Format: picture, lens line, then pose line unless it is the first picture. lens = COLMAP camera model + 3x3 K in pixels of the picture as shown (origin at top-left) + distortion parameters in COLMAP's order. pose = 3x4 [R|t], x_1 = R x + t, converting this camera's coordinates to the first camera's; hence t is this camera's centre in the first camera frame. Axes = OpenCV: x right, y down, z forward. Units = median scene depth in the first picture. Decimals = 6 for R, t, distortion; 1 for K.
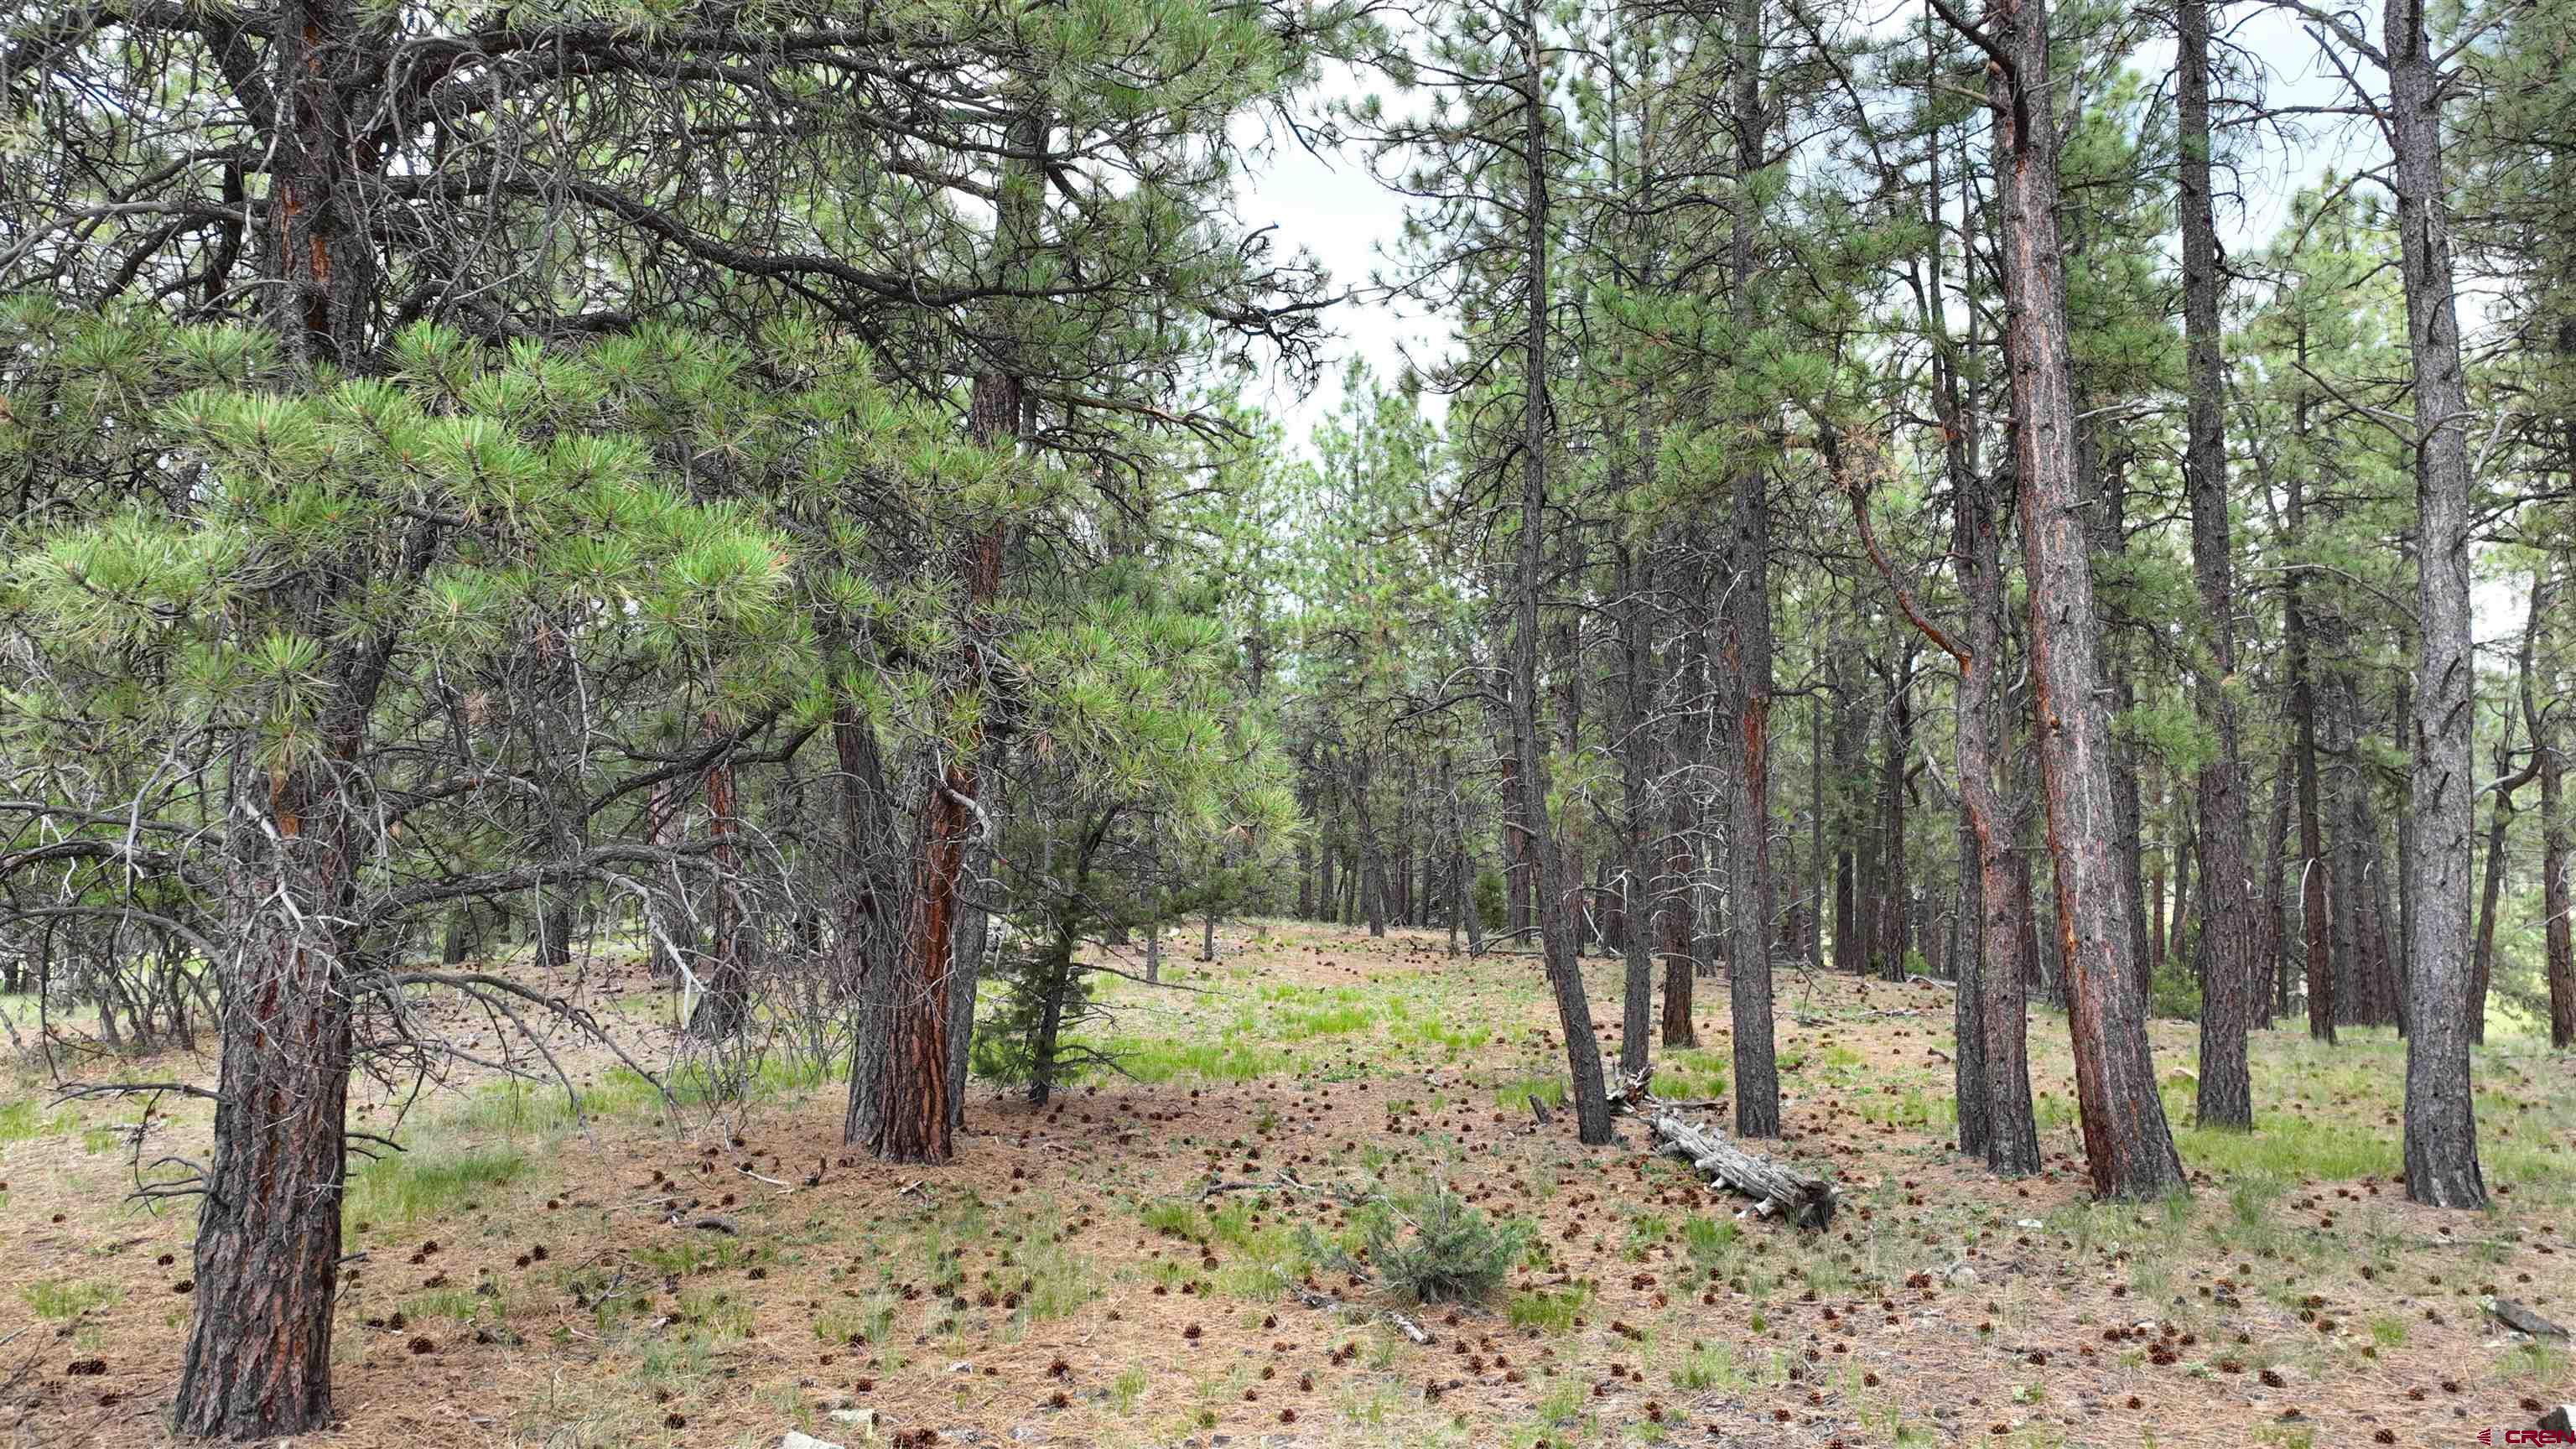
lens RADIAL K [[1839.8, 0, 1299.3], [0, 1839.8, 725.5], [0, 0, 1]] dist [0.005745, 0.005000]
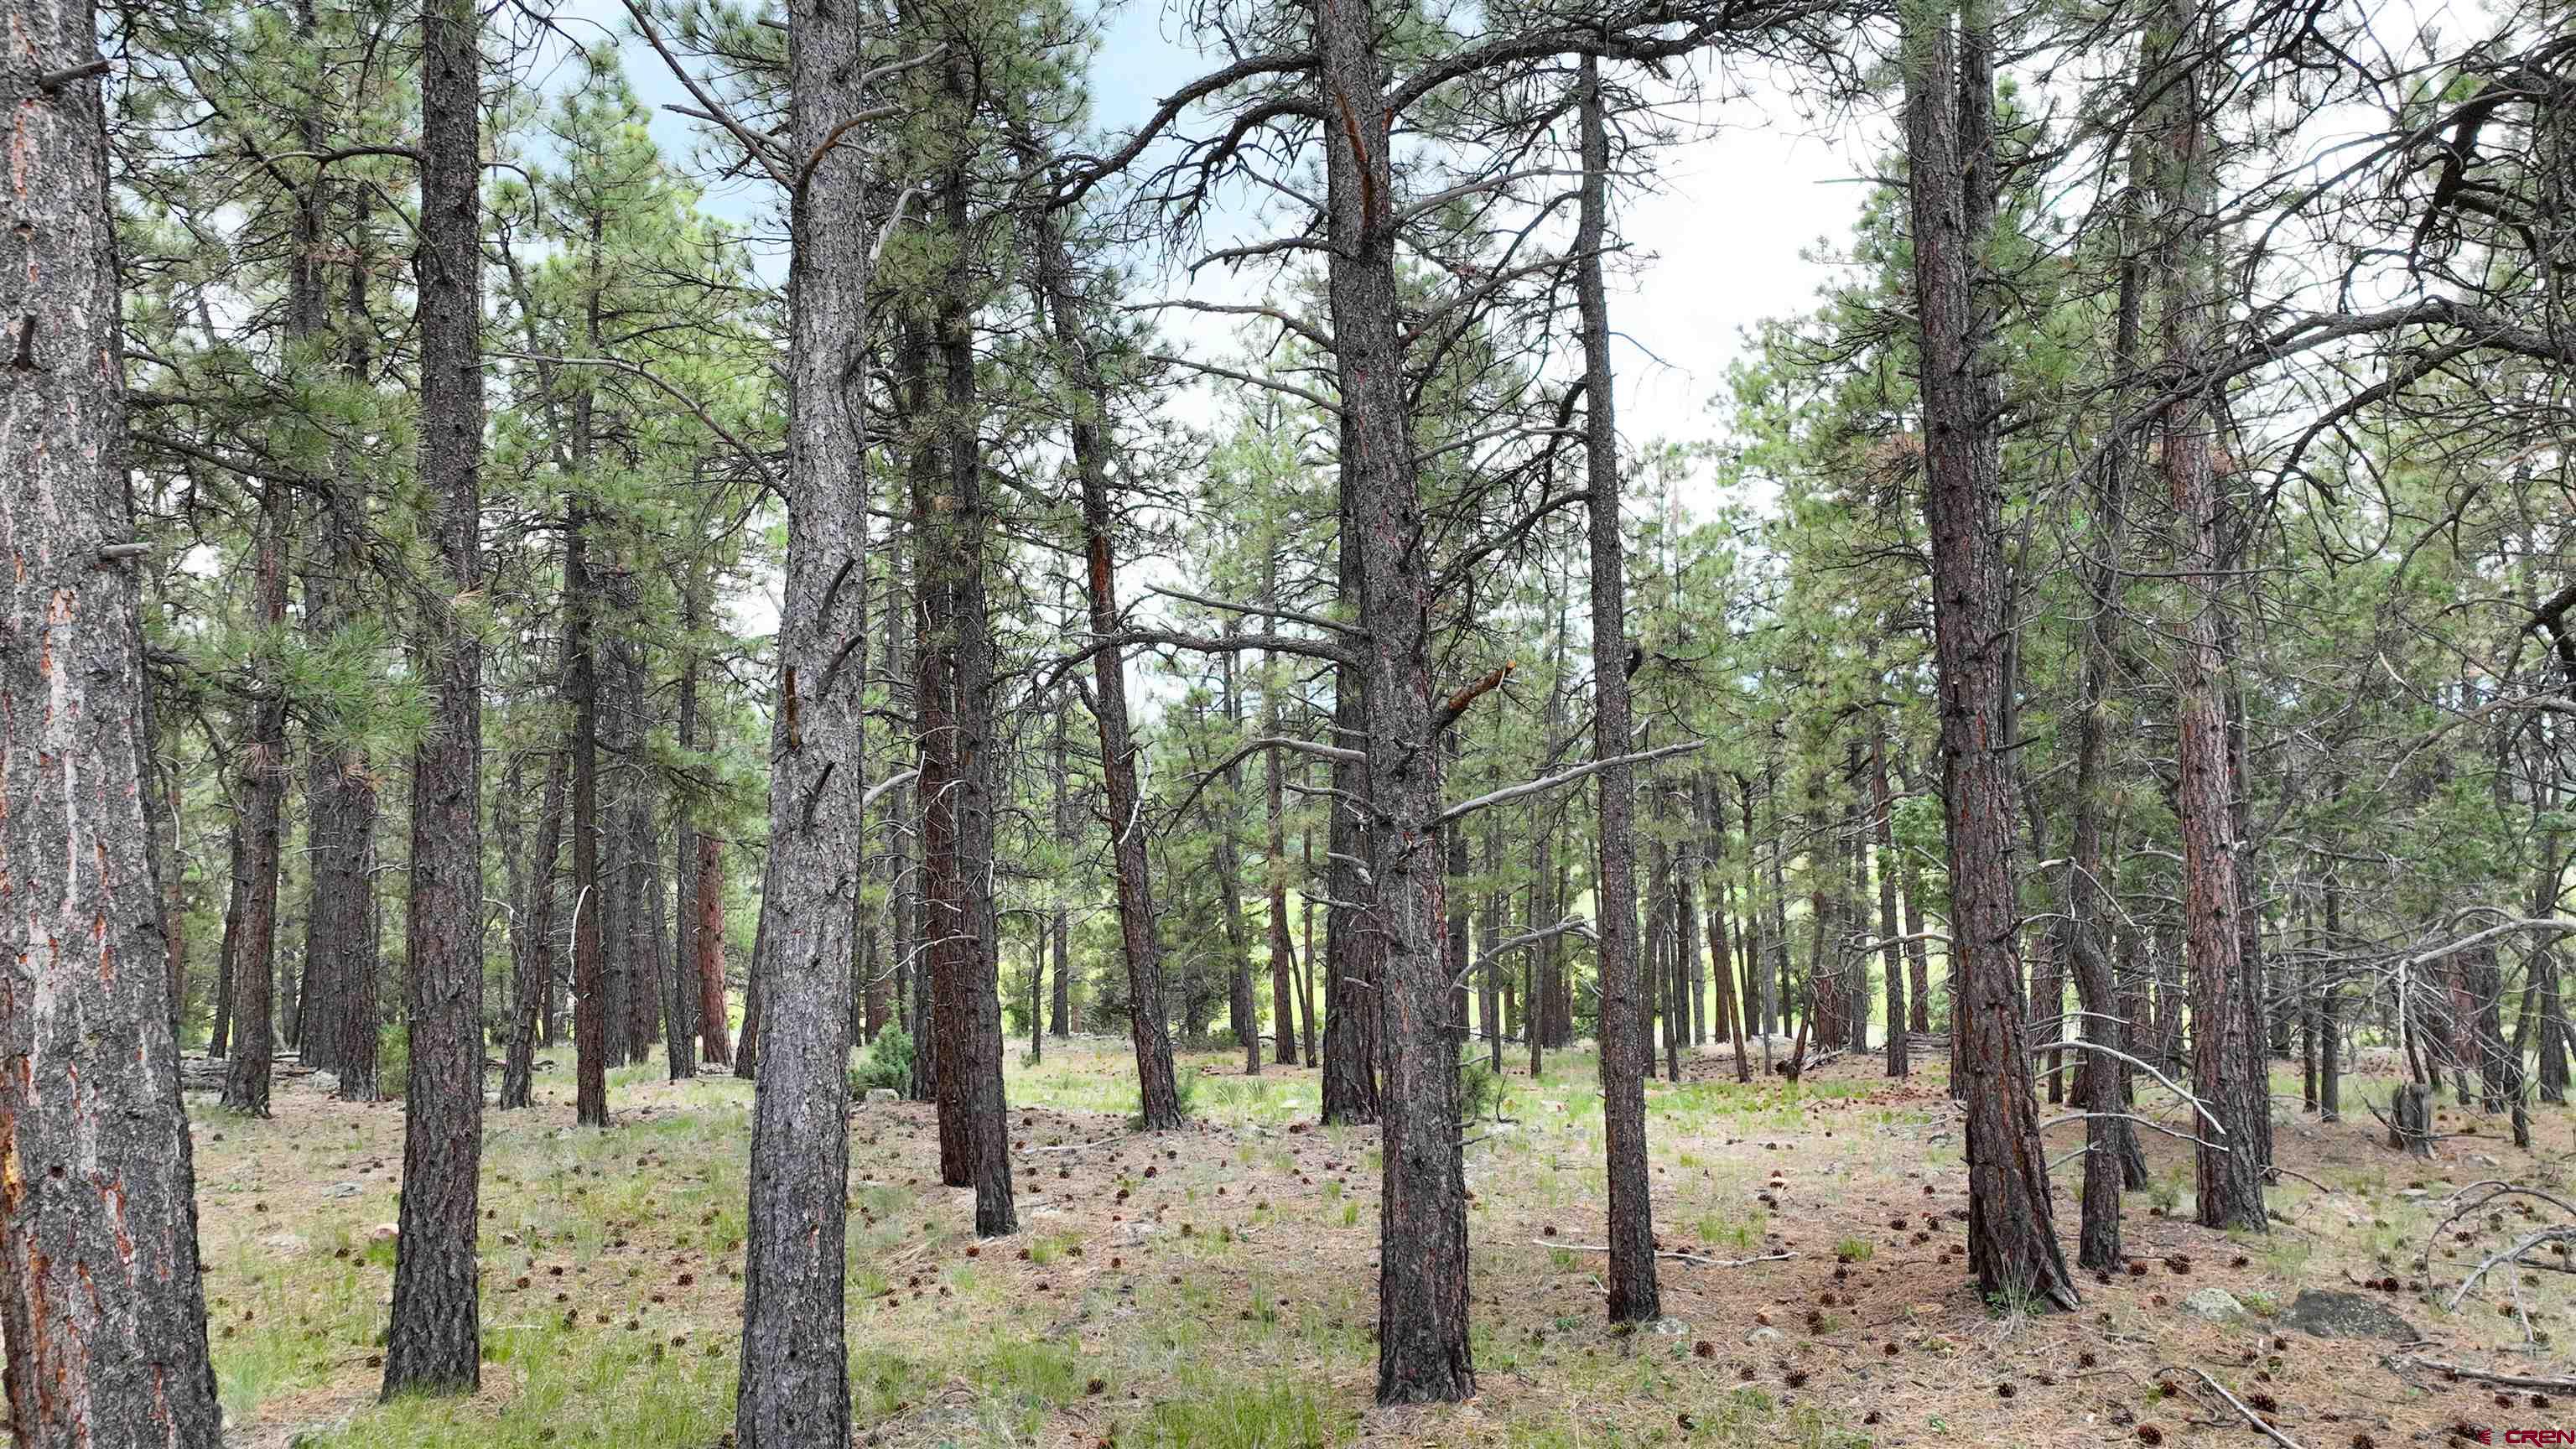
lens RADIAL K [[1839.8, 0, 1299.3], [0, 1839.8, 725.5], [0, 0, 1]] dist [0.005745, 0.005000]
pose [[0.643240, 0.030741, 0.765047, 0.285241], [-0.028193, 0.999467, -0.016456, 0.018882], [-0.765145, -0.010984, 0.643764, 0.528450]]
